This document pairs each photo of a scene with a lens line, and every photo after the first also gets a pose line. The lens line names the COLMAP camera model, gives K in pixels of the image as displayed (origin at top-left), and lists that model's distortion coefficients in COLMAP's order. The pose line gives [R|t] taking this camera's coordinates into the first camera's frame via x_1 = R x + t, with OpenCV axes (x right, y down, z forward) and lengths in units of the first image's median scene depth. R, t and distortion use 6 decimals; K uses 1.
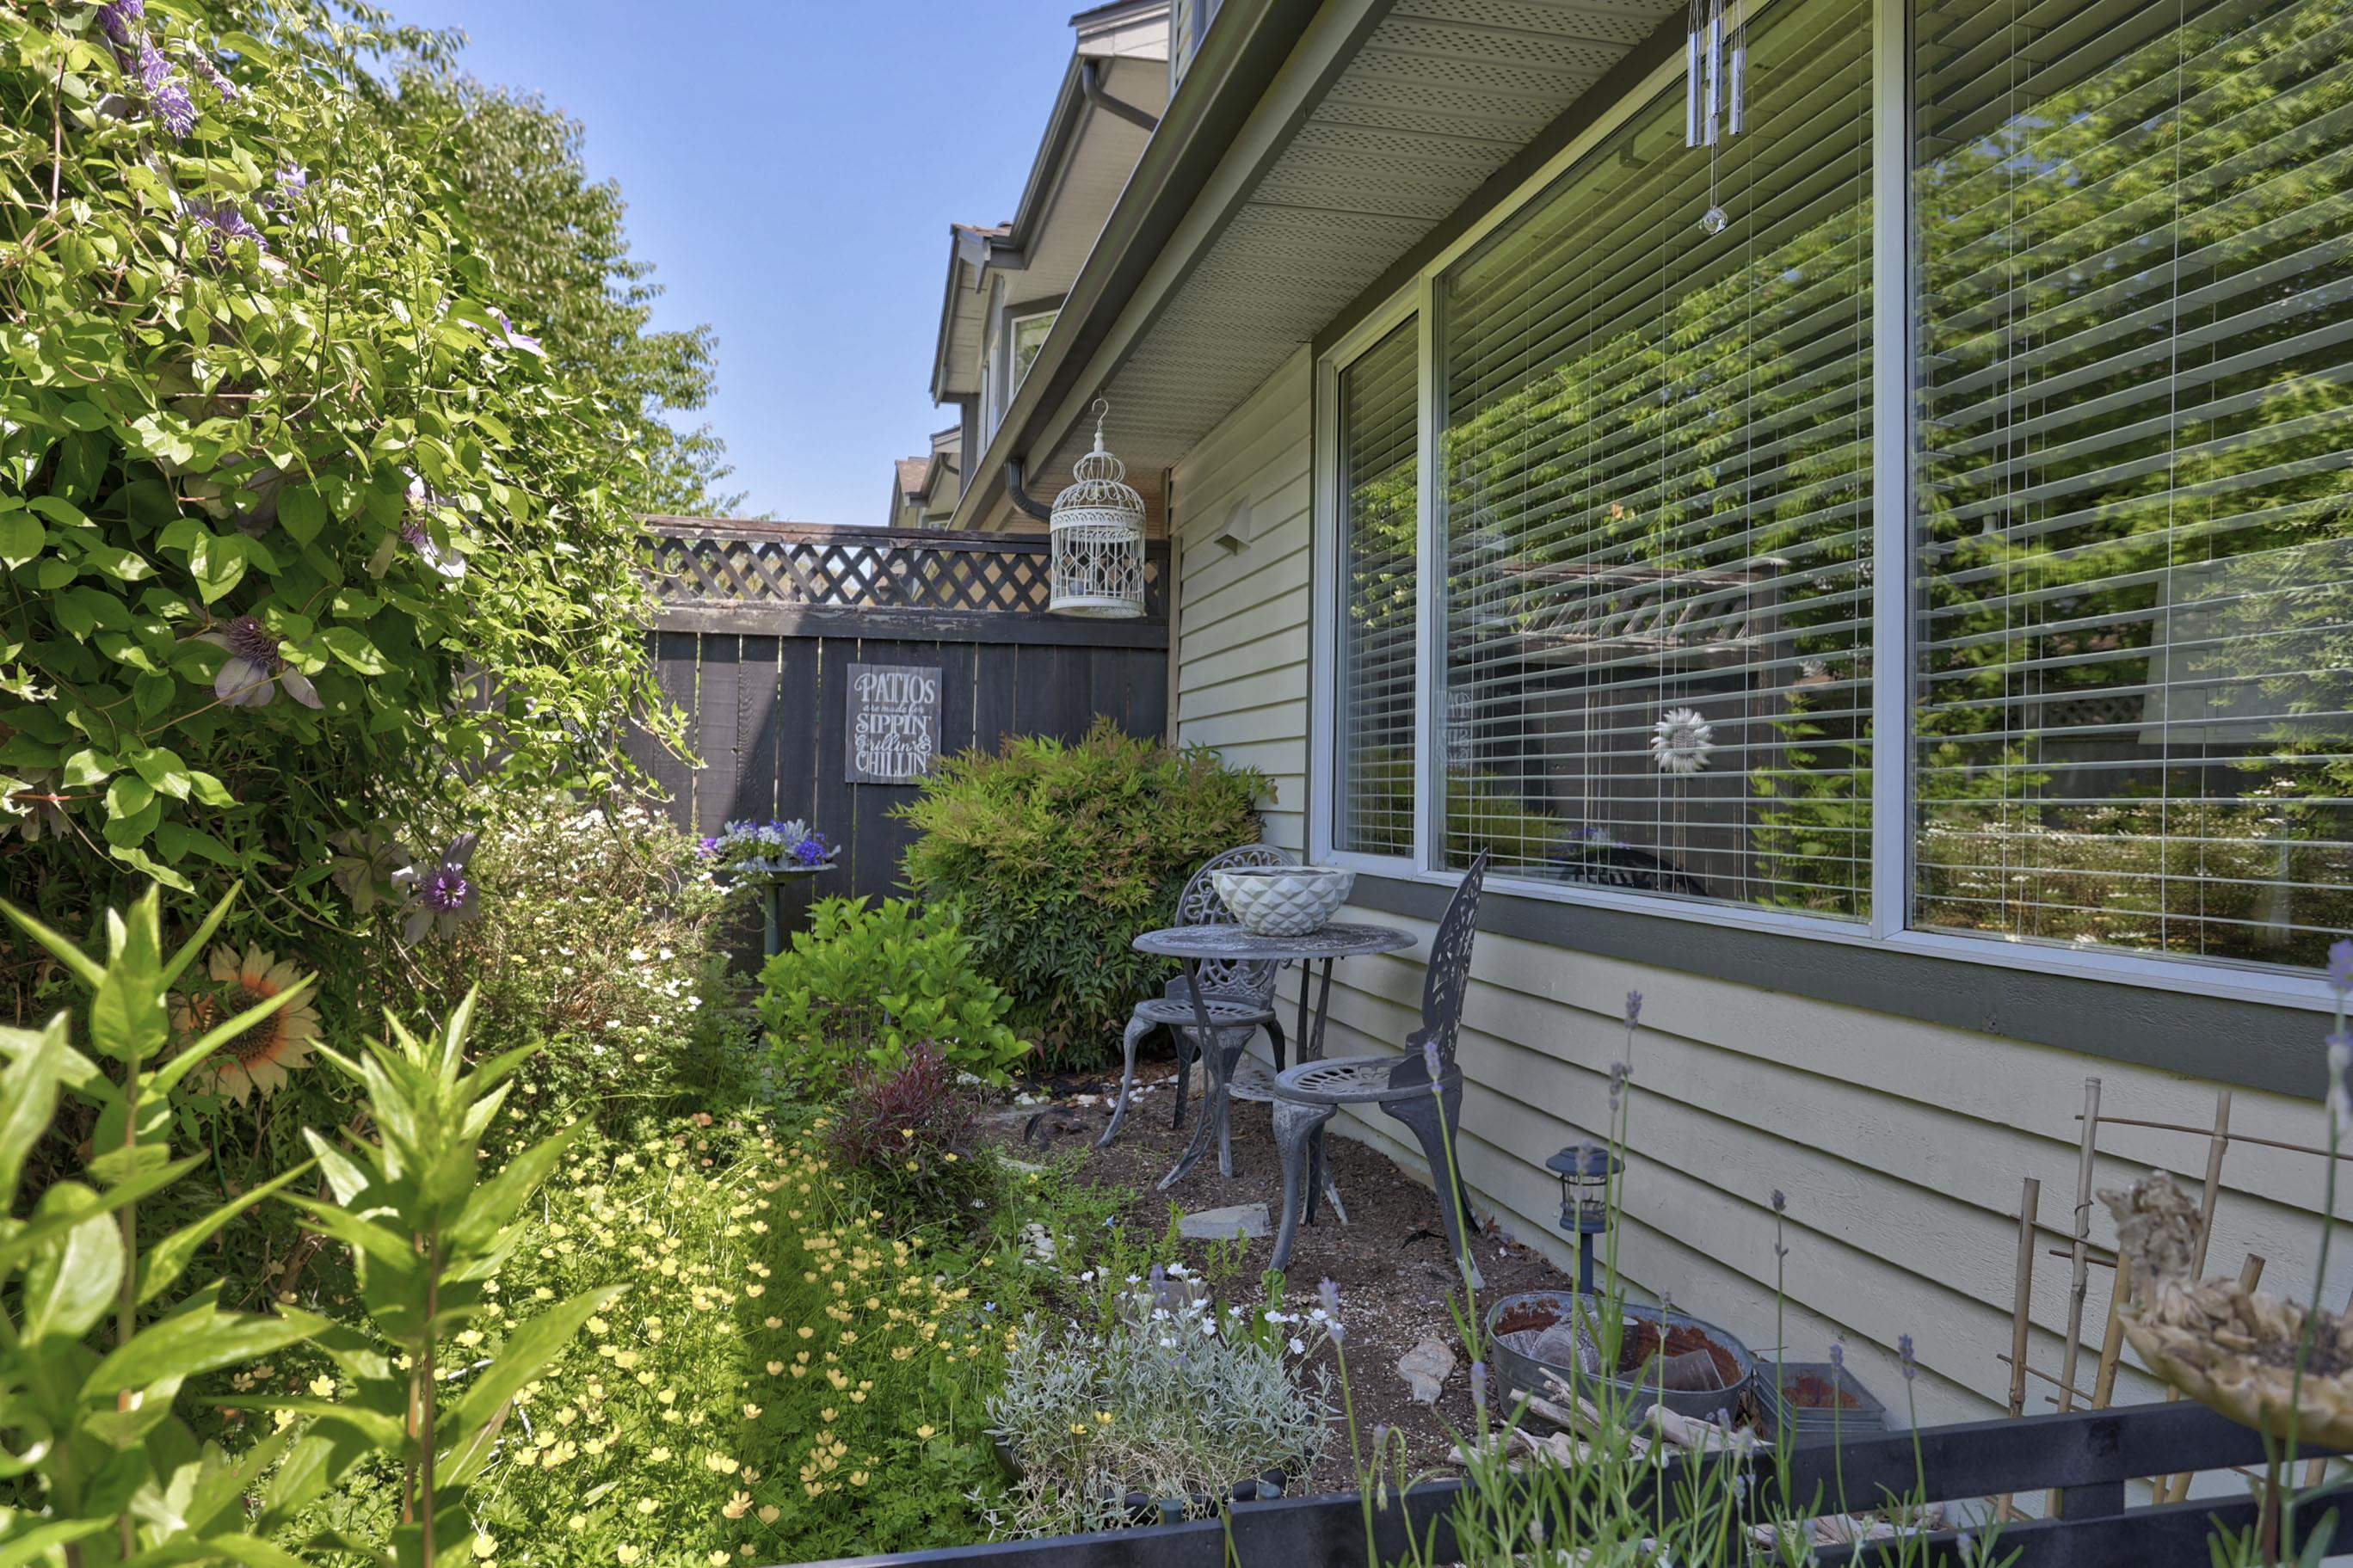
lens RADIAL K [[1497.3, 0, 1173.1], [0, 1497.3, 770.6], [0, 0, 1]] dist [-0.045563, 0.000126]
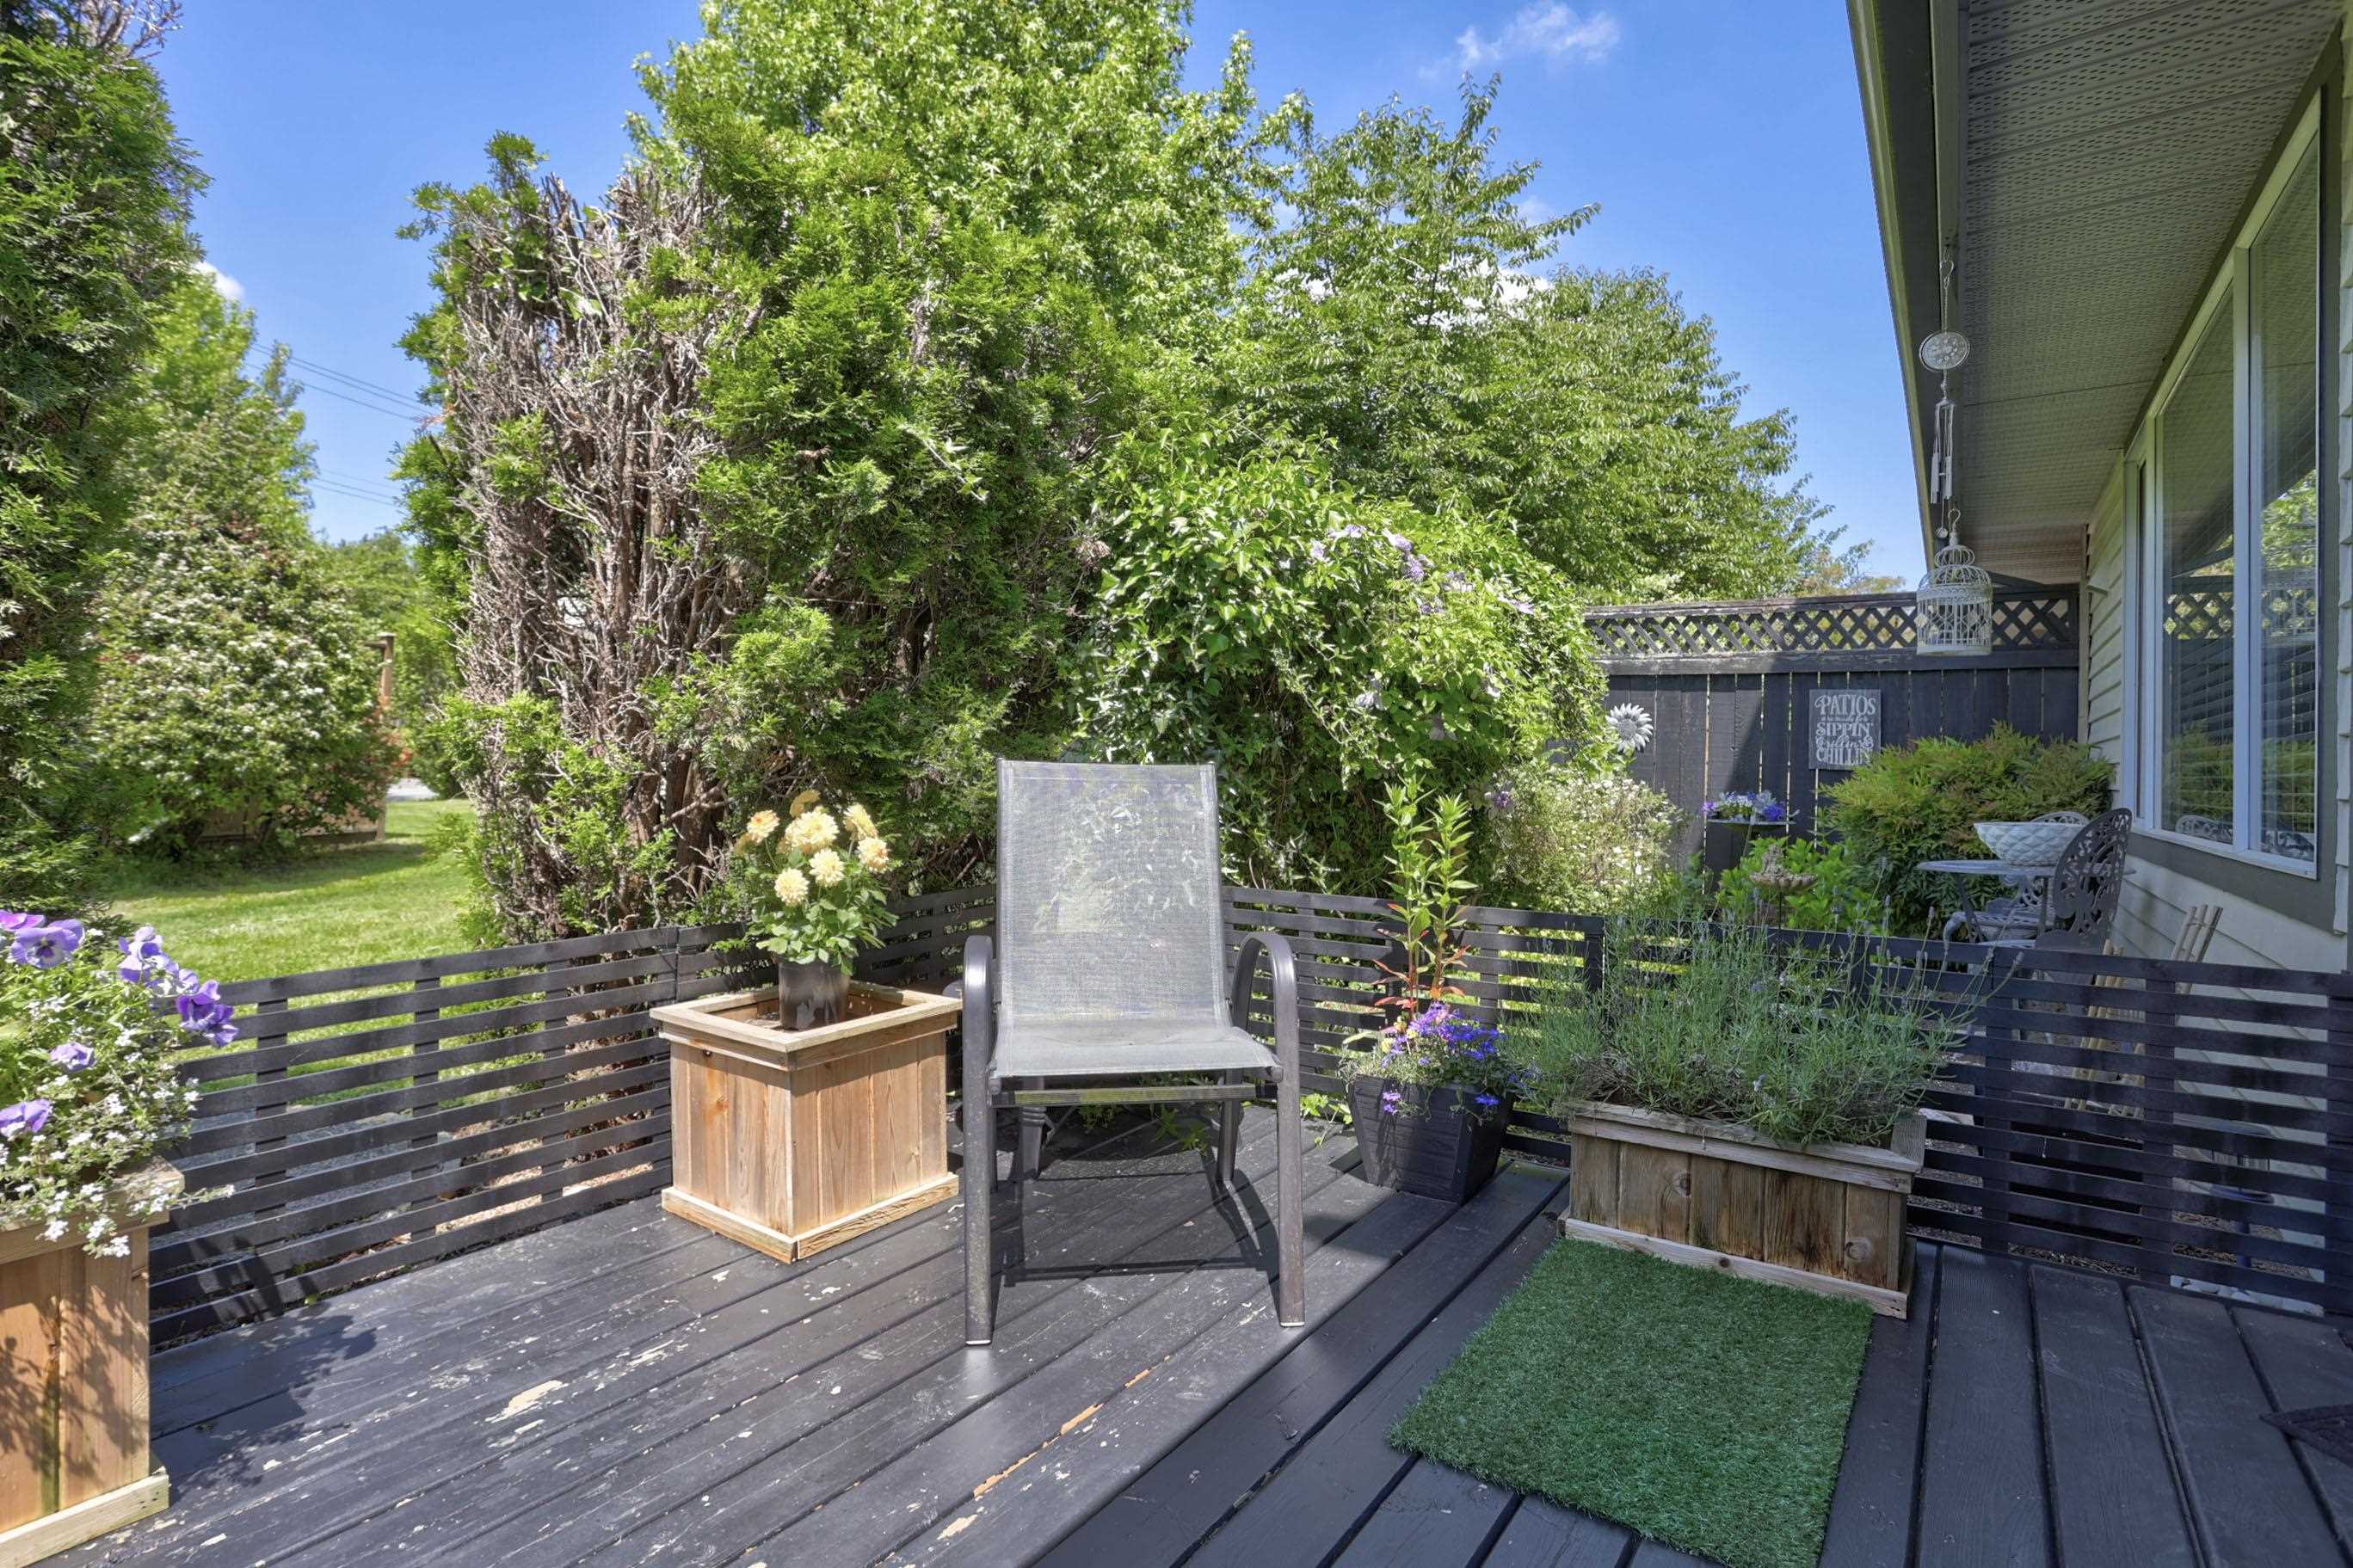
lens RADIAL K [[1135.5, 0, 1169.1], [0, 1135.5, 771.0], [0, 0, 1]] dist [-0.005831, 0.000140]
pose [[0.685416, 0.004804, -0.728136, 0.171630], [0.000391, 0.999976, 0.006965, 0.002074], [0.728152, -0.005059, 0.685397, -0.251300]]
